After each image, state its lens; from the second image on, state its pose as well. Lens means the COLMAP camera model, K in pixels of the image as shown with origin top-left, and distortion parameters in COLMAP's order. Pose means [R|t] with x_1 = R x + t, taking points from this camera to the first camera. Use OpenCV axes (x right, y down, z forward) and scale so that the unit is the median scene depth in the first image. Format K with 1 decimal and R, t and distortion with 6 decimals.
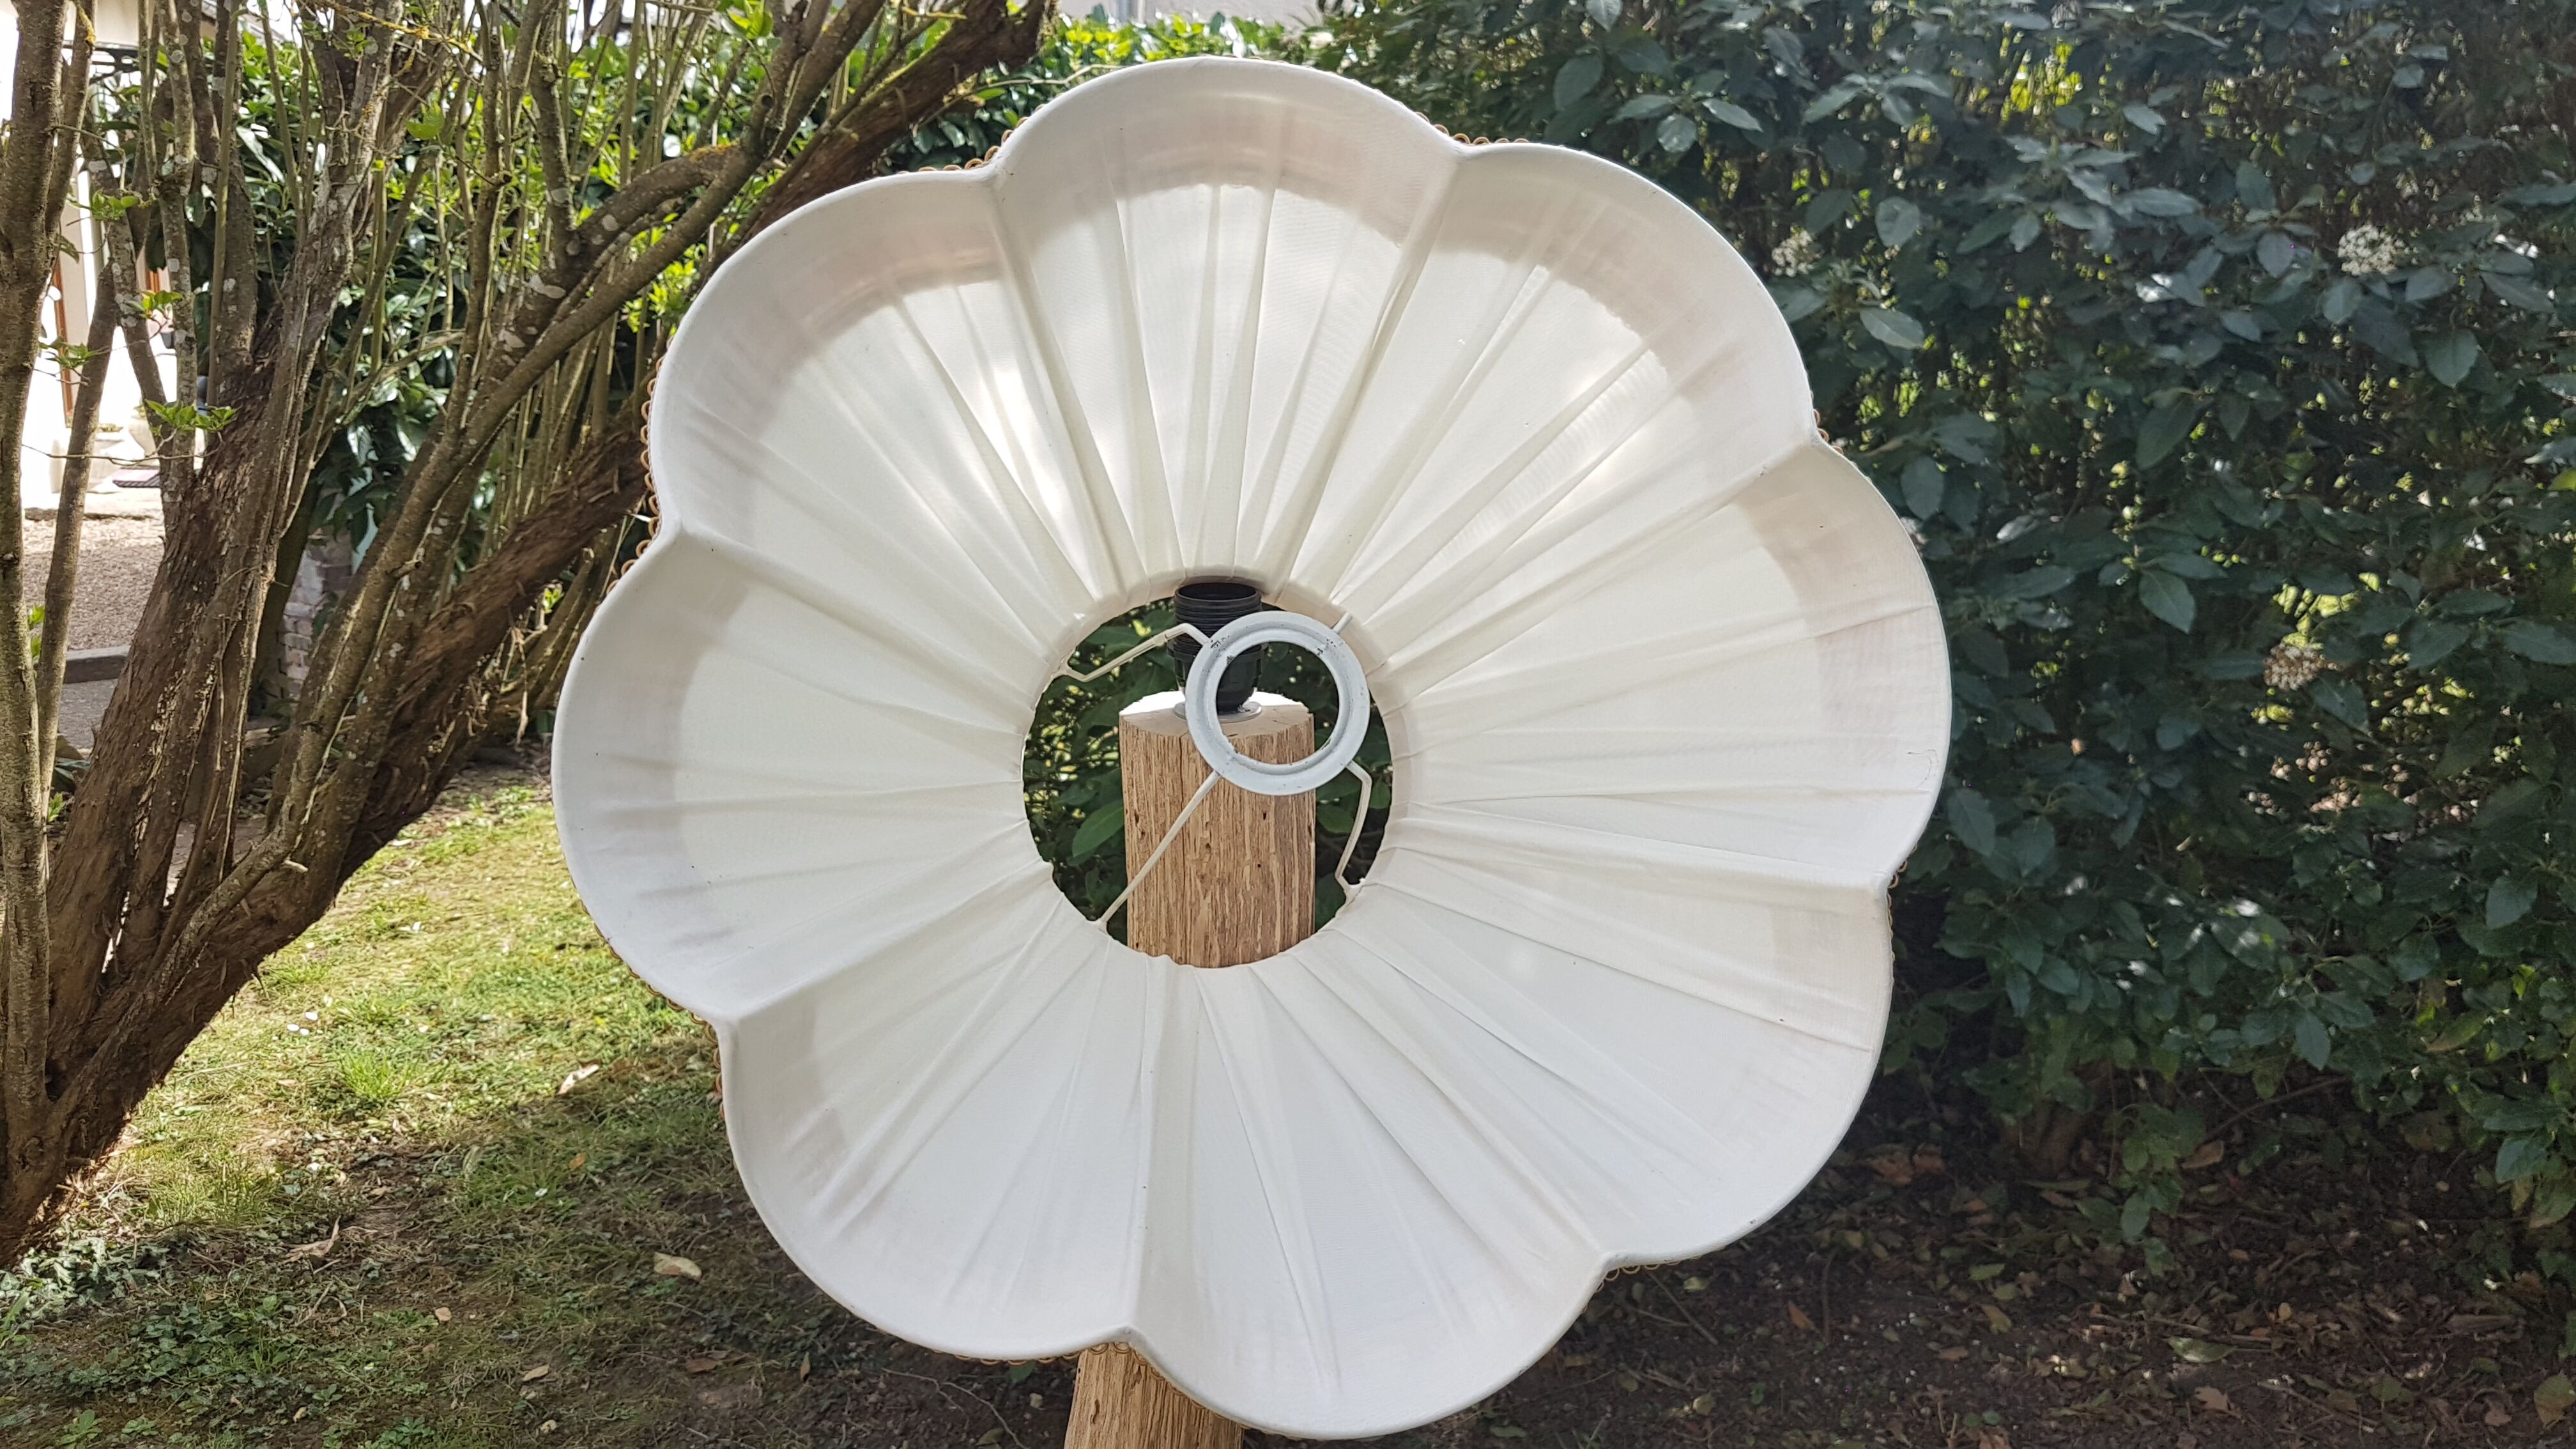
lens RADIAL K [[2047.0, 0, 1295.1], [0, 2047.0, 673.4], [0, 0, 1]] dist [-0.030586, -0.003754]
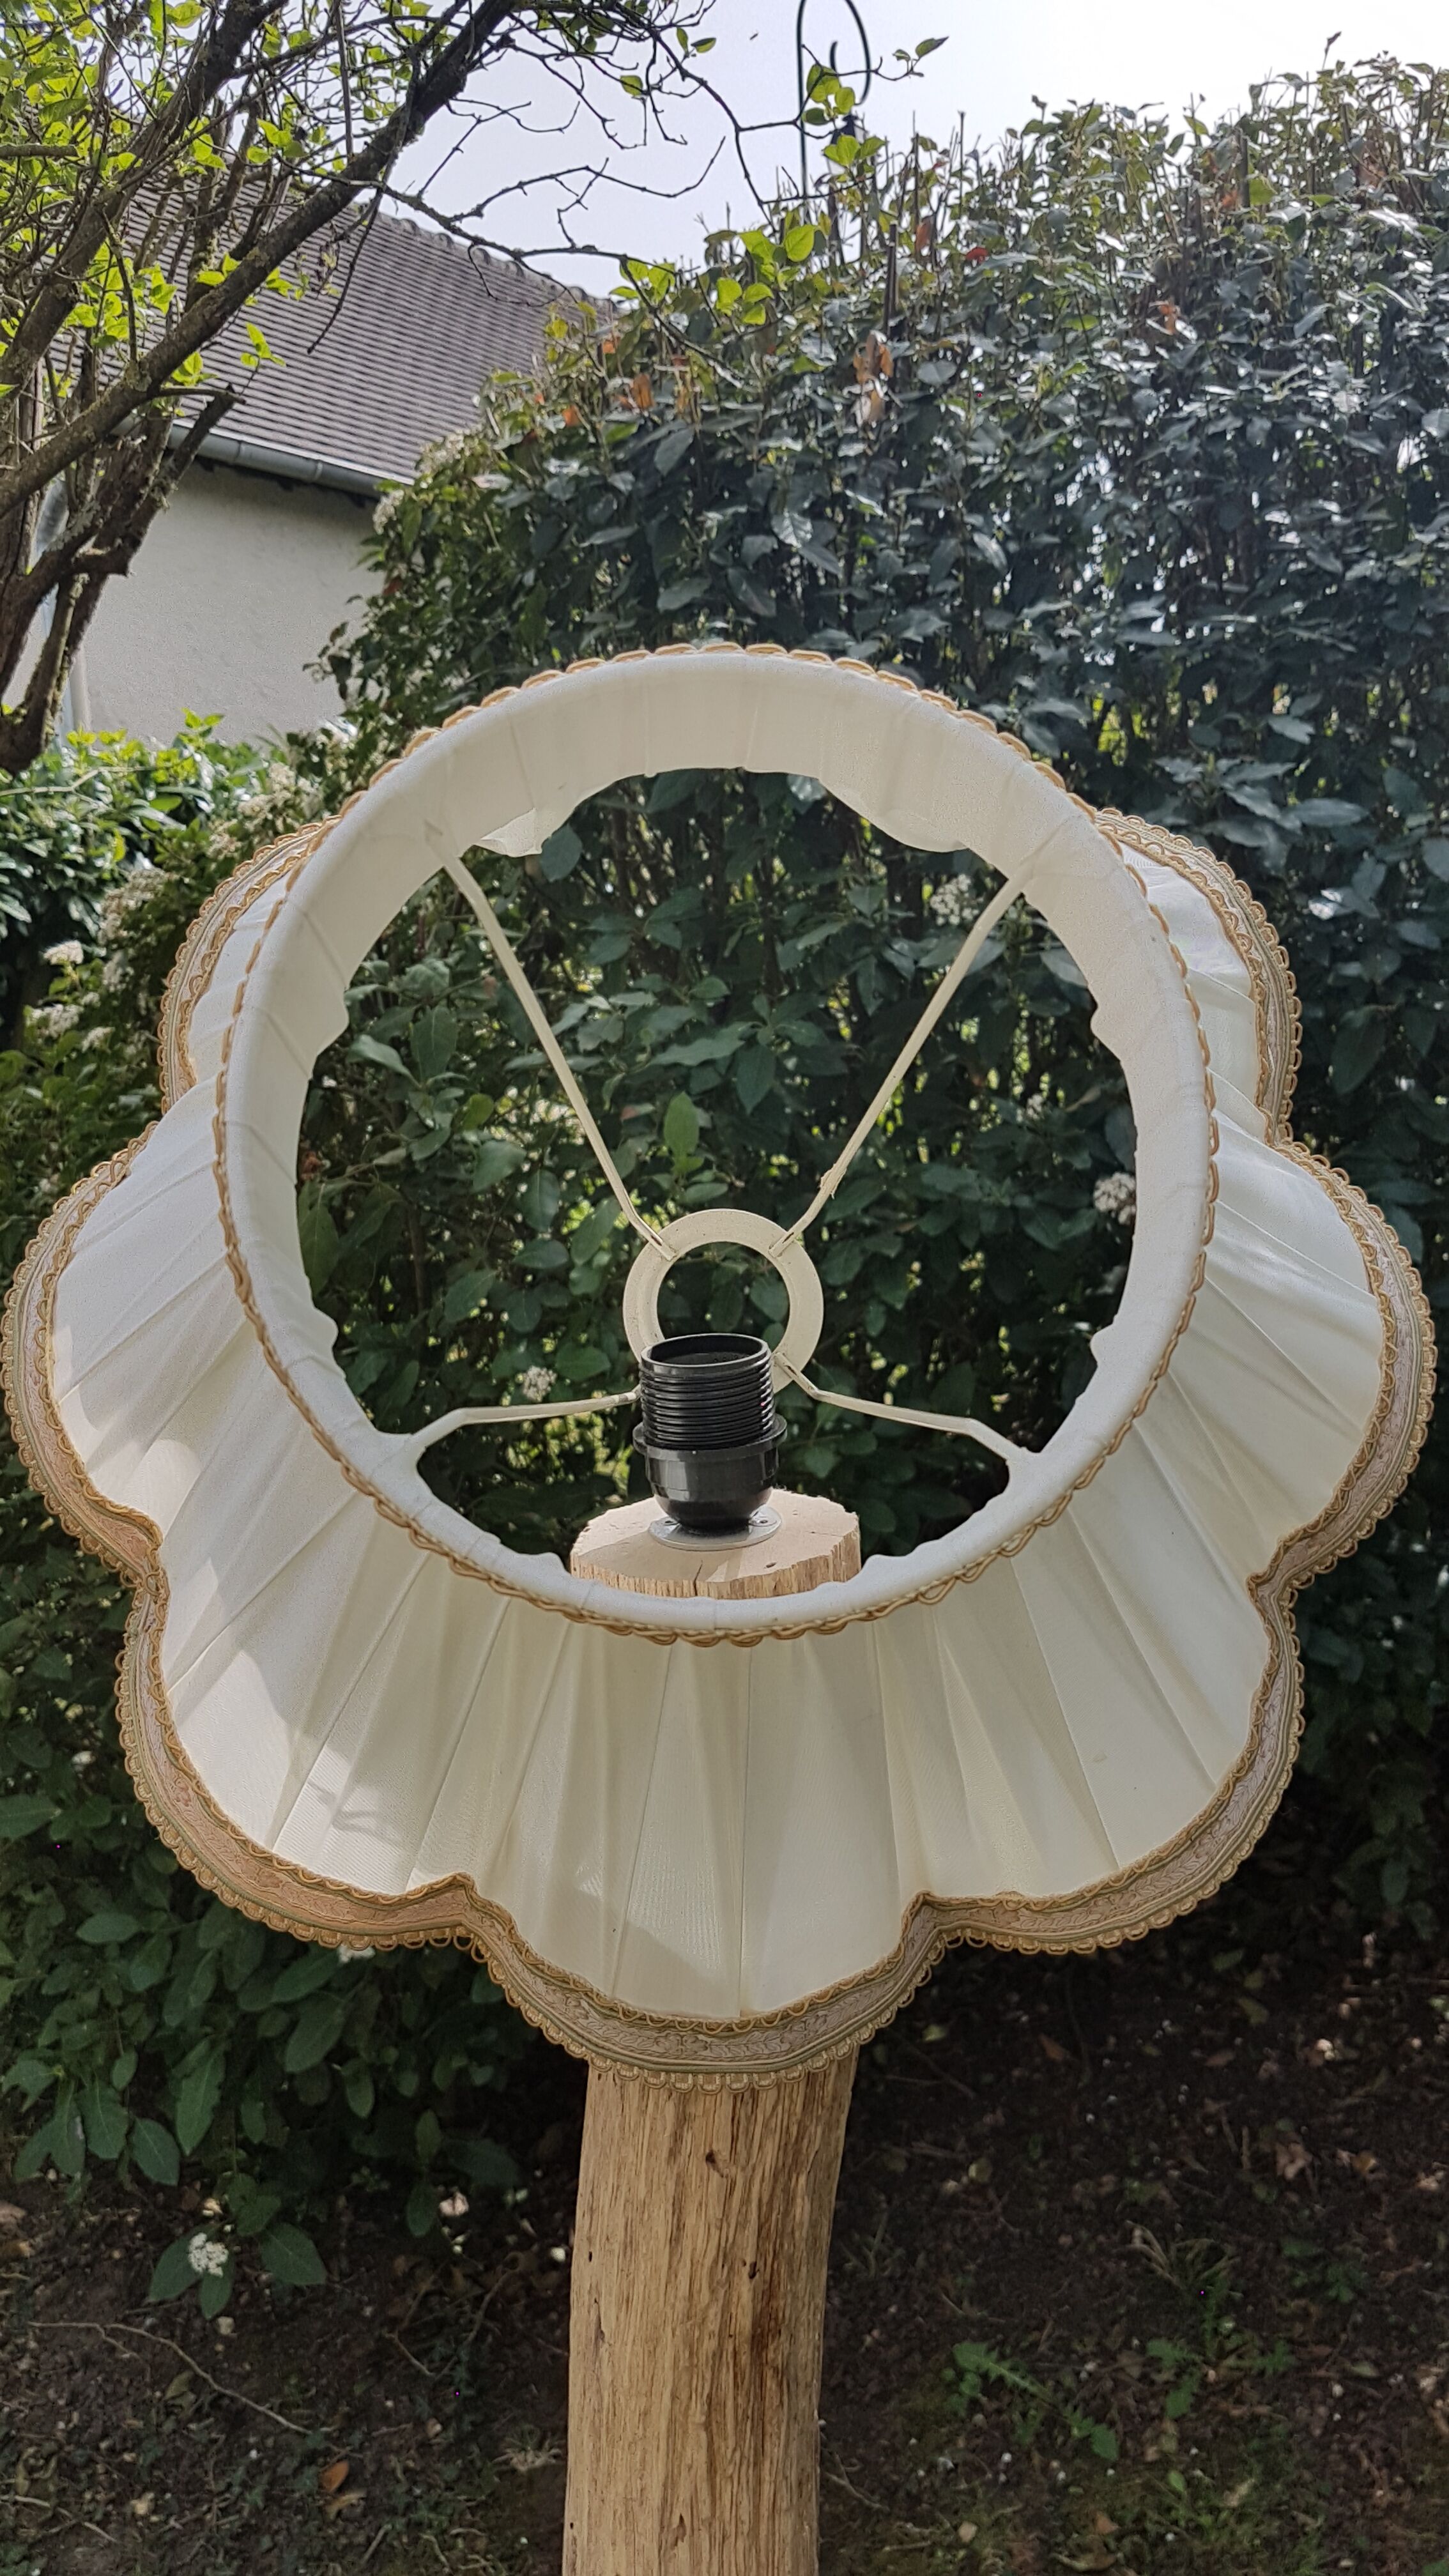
lens RADIAL K [[2047.0, 0, 713.6], [0, 2047.0, 1270.9], [0, 0, 1]] dist [-0.030586, -0.003754]
pose [[0.971533, -0.114764, 0.207251, -0.068224], [0.126511, 0.990976, -0.044299, -0.014579], [-0.200297, 0.069258, 0.977284, 0.140749]]
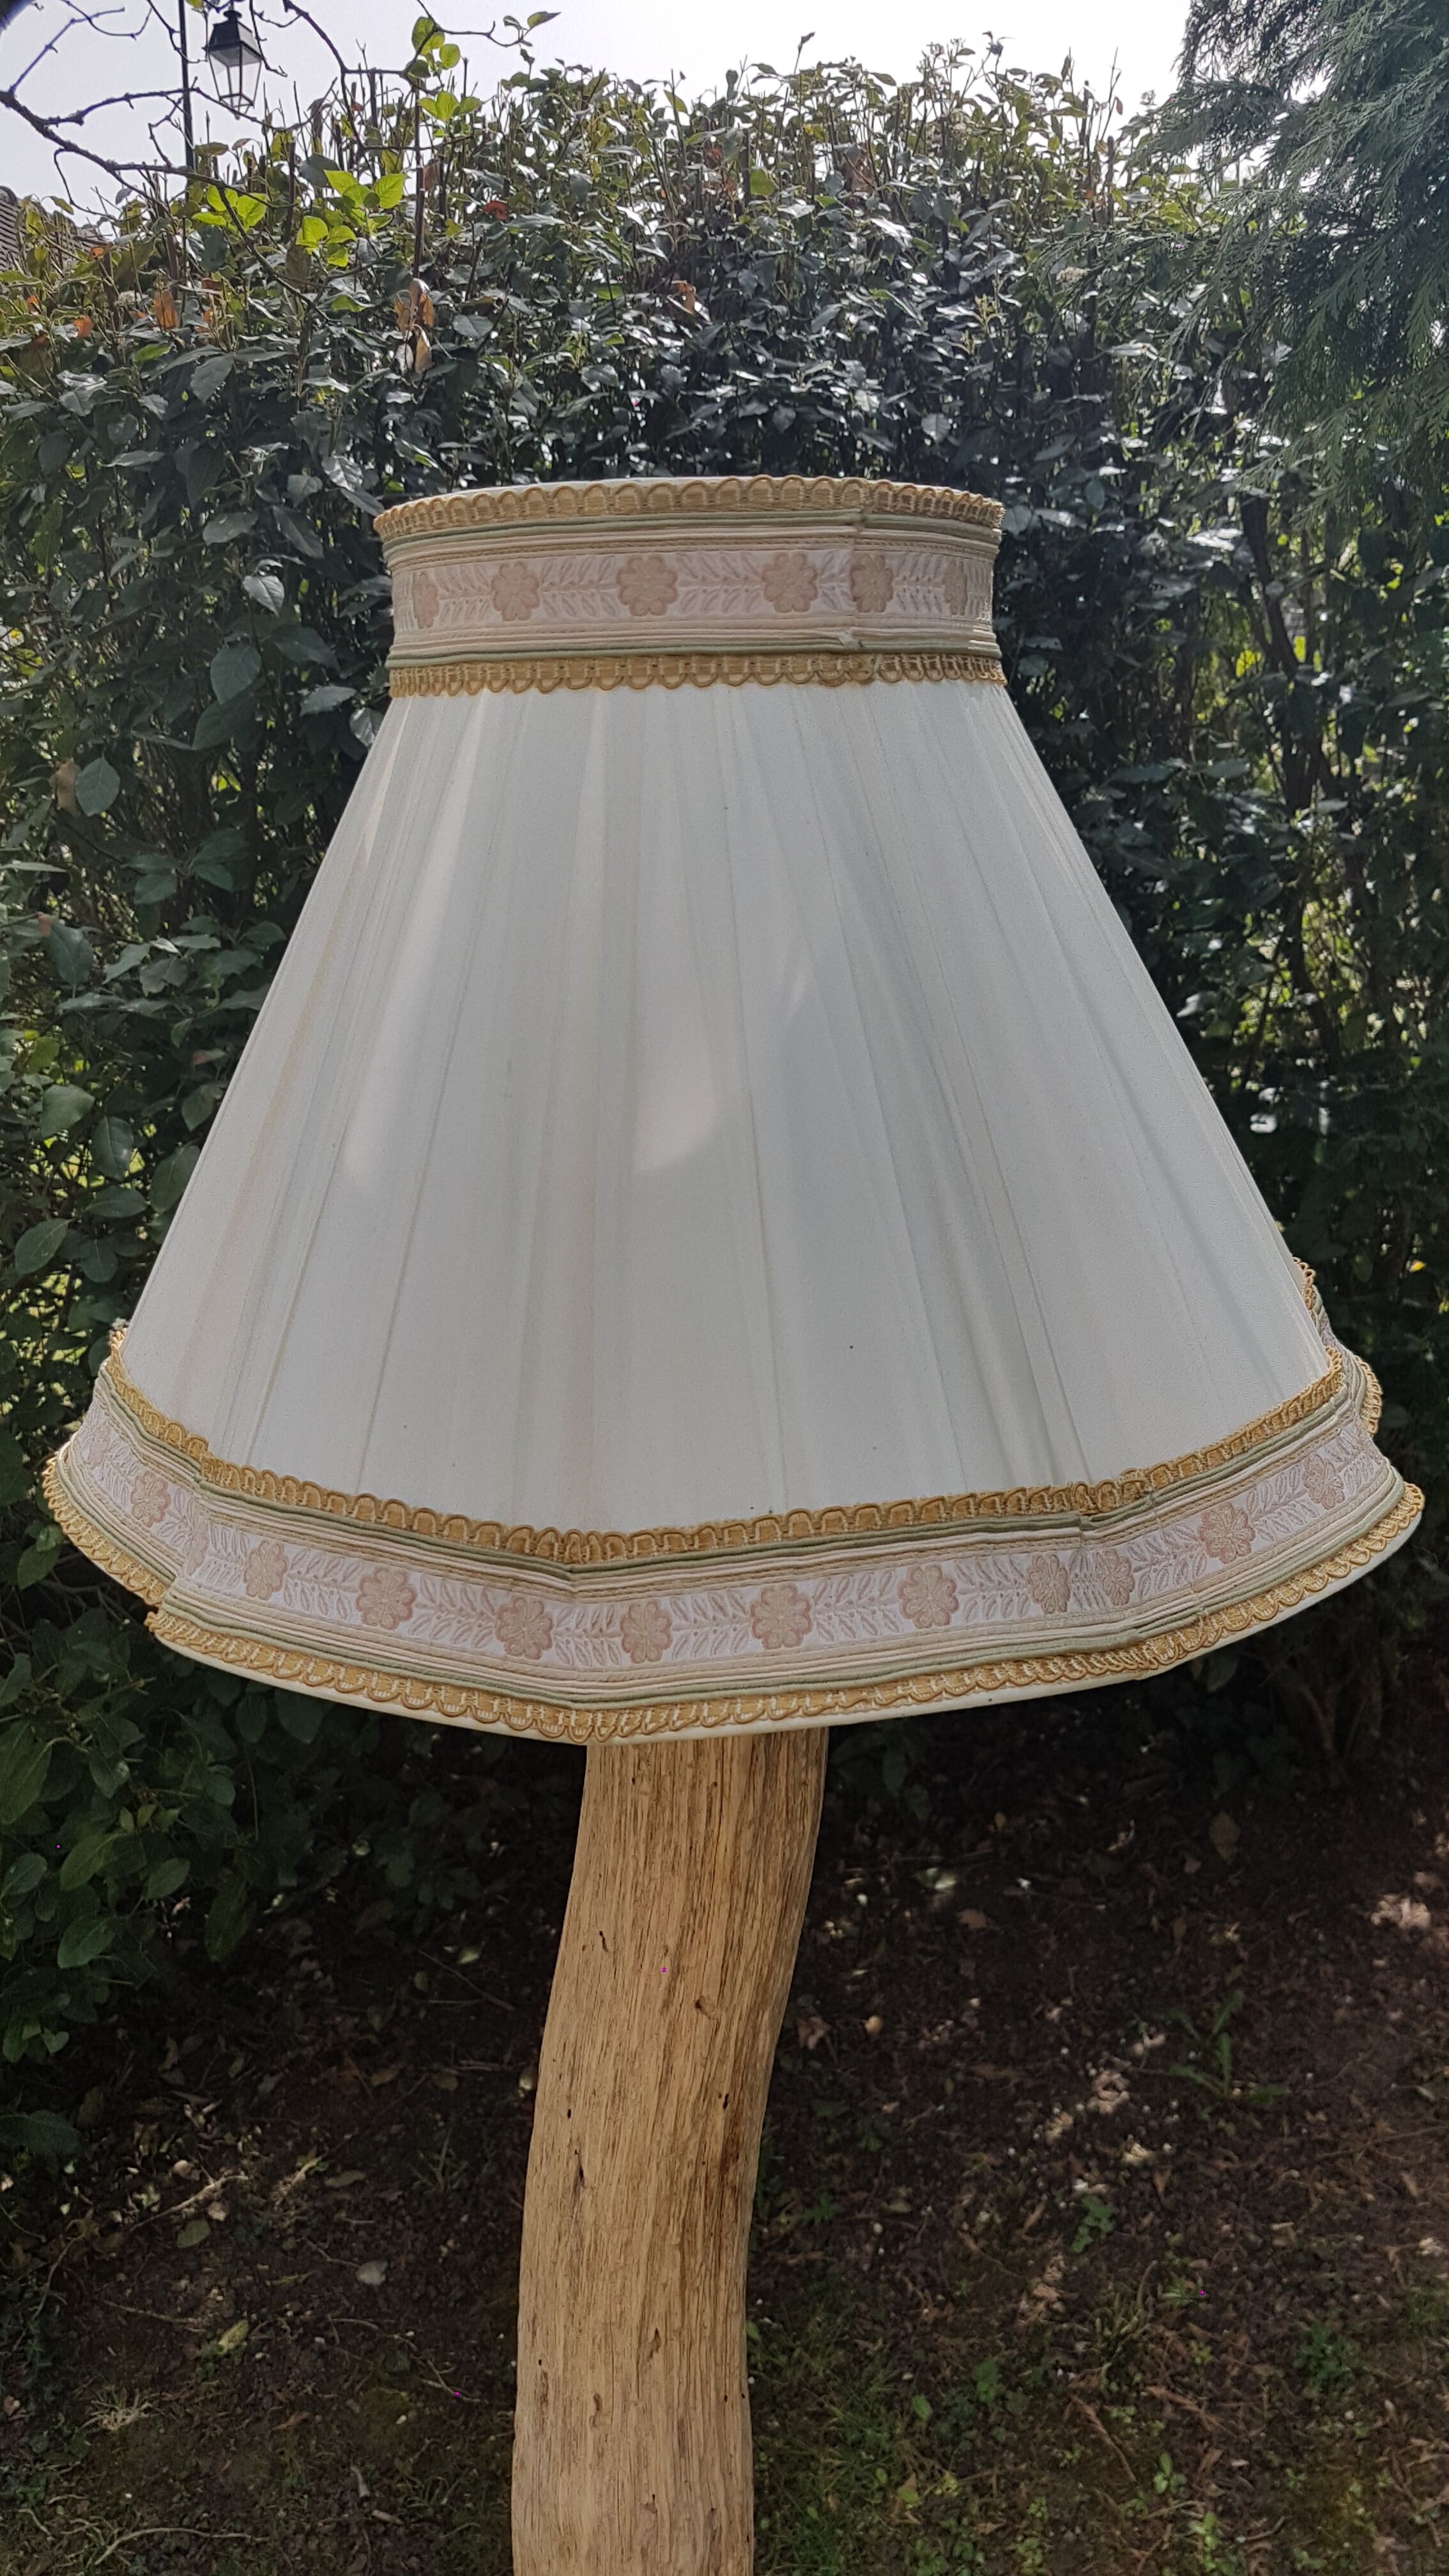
lens RADIAL K [[2047.9, 0, 729.2], [0, 2047.9, 1288.4], [0, 0, 1]] dist [-0.028855, -0.000321]
pose [[0.863943, -0.139814, 0.483791, -0.156720], [0.142594, 0.989288, 0.031260, -0.024507], [-0.482979, 0.041979, 0.874625, 0.140513]]
